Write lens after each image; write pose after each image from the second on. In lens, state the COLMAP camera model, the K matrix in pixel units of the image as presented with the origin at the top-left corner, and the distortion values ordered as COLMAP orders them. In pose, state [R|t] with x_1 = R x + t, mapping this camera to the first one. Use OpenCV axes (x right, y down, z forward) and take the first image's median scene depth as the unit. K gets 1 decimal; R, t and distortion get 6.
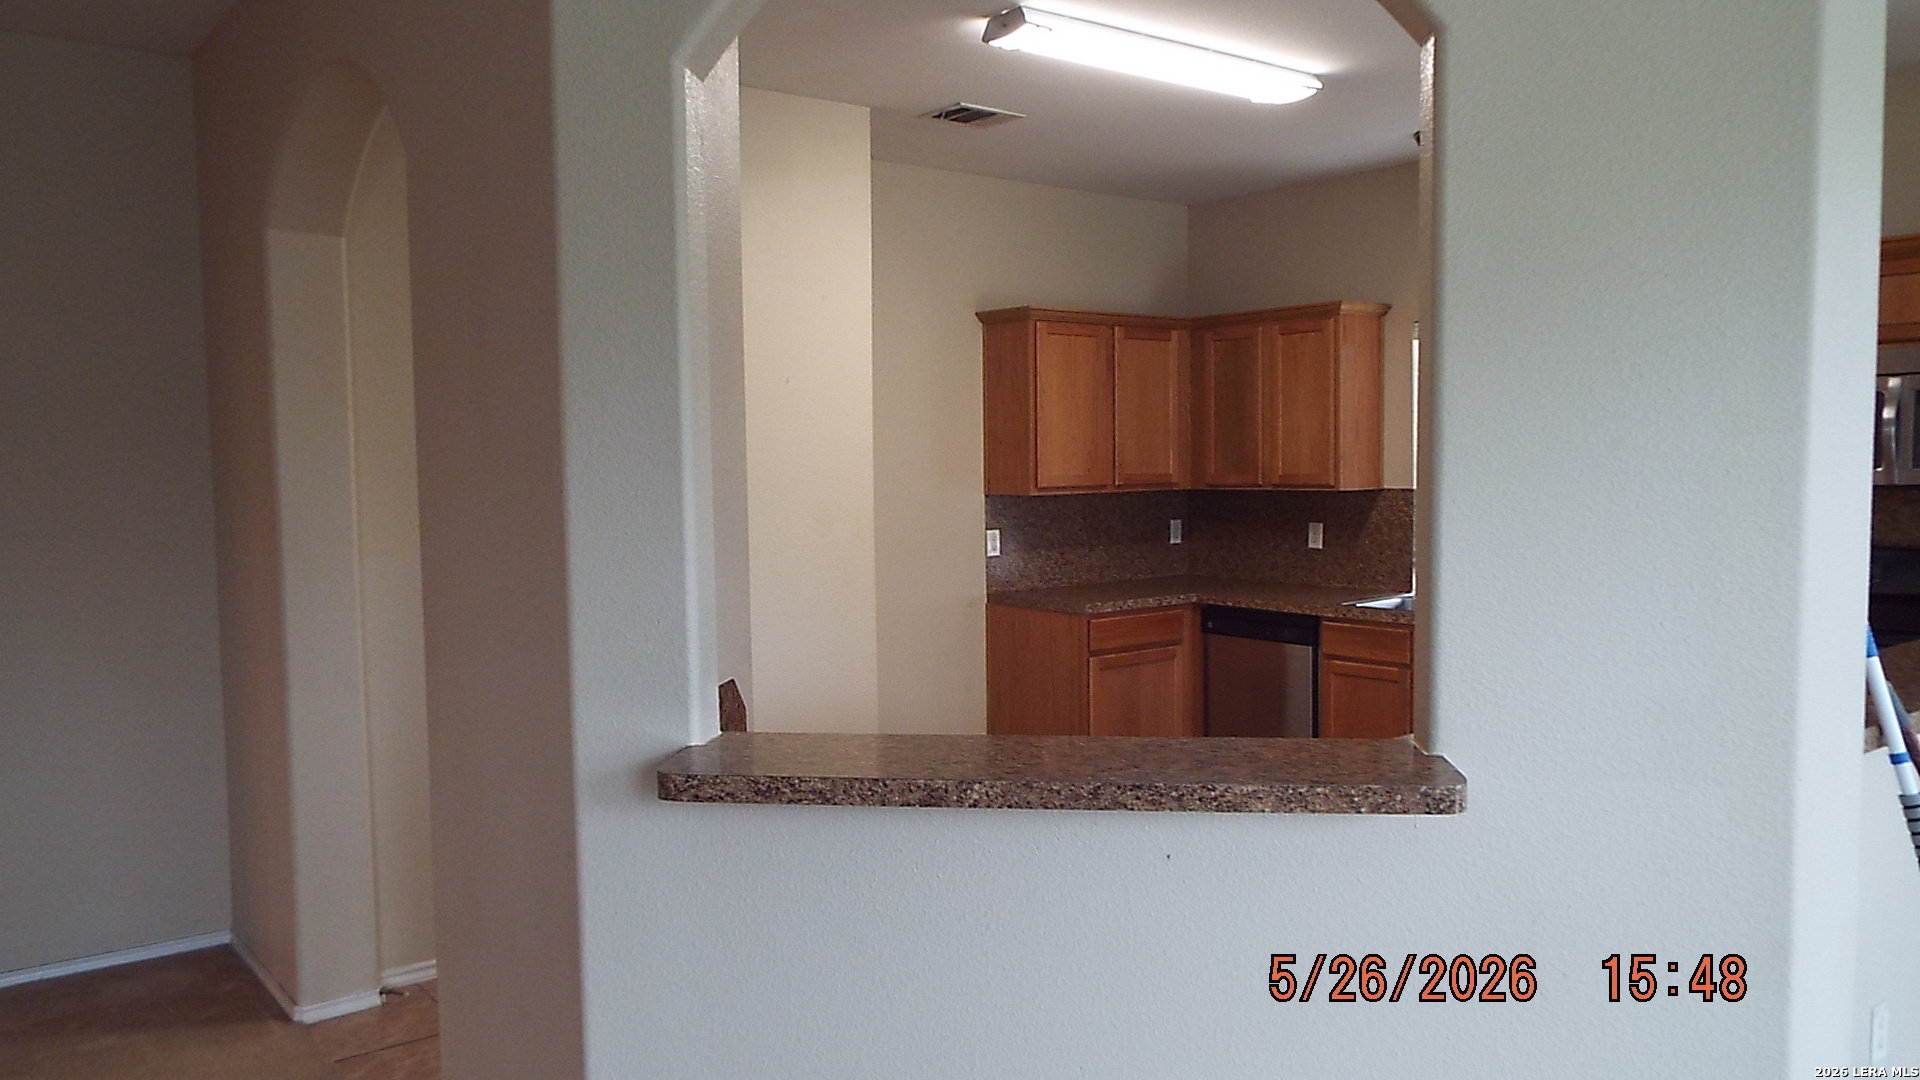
lens RADIAL K [[1427.3, 0, 956.7], [0, 1427.3, 540.6], [0, 0, 1]] dist [-0.003395, -0.006595]
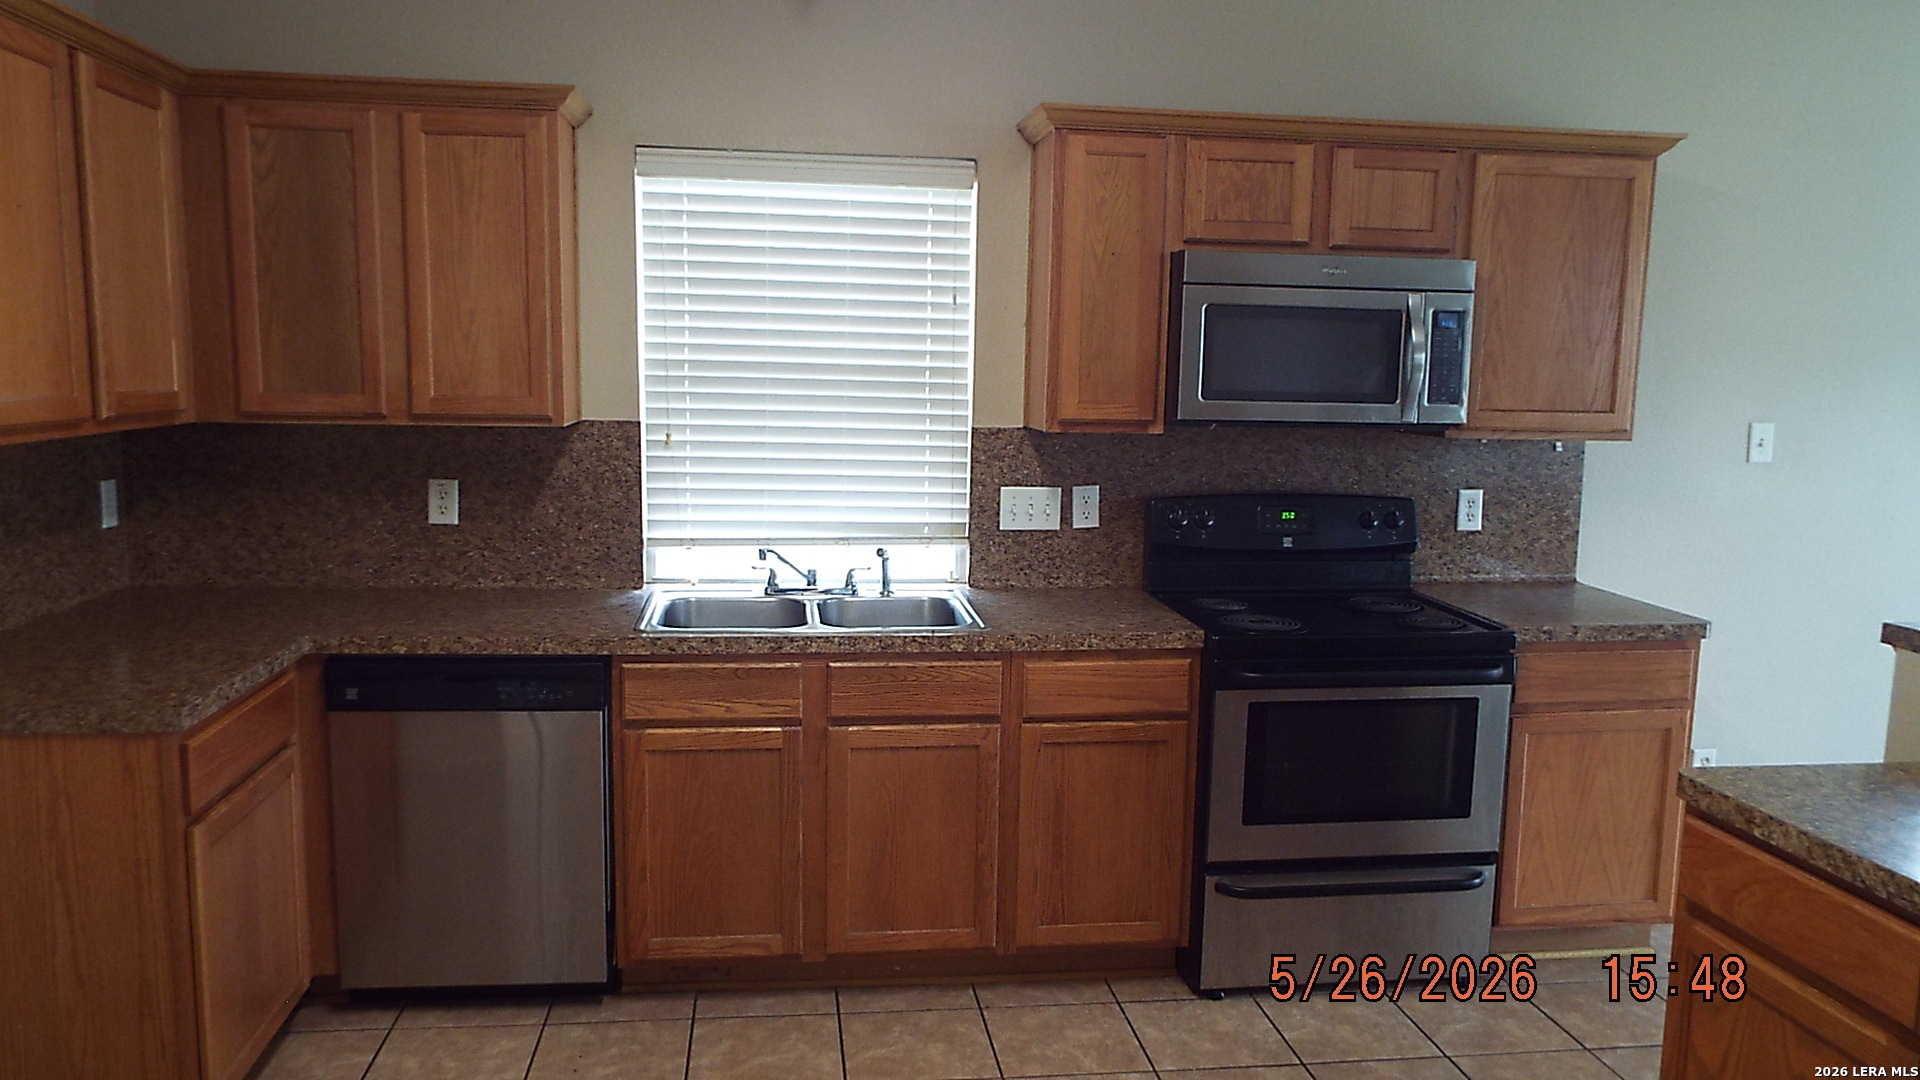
lens RADIAL K [[1427.3, 0, 958.6], [0, 1427.3, 553.4], [0, 0, 1]] dist [-0.003395, -0.006595]
pose [[0.517662, -0.091130, 0.850718, -0.134501], [0.022839, 0.995429, 0.092734, -0.032247], [-0.855280, -0.028575, 0.517377, 0.541937]]
